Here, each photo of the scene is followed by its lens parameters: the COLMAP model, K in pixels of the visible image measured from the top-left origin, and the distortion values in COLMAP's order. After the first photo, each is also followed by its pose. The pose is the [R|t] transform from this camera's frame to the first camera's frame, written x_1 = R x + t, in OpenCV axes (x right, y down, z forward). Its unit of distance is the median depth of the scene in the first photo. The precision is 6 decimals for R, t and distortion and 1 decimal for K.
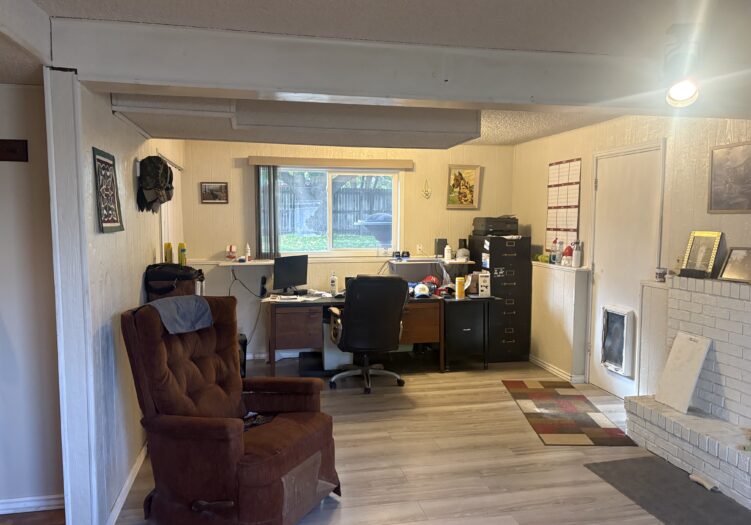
lens RADIAL K [[574.8, 0, 375.1], [0, 574.8, 264.7], [0, 0, 1]] dist [0.016213, -0.001307]
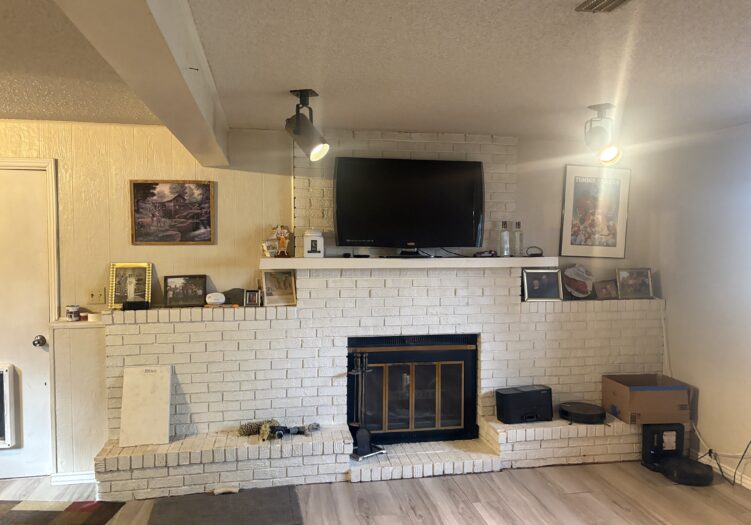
lens RADIAL K [[574.8, 0, 374.6], [0, 574.8, 260.2], [0, 0, 1]] dist [0.016213, -0.001307]
pose [[0.002343, -0.054412, 0.998516, -0.444642], [0.080171, 0.995315, 0.054049, -0.085405], [-0.996778, 0.079925, 0.006694, 0.594870]]
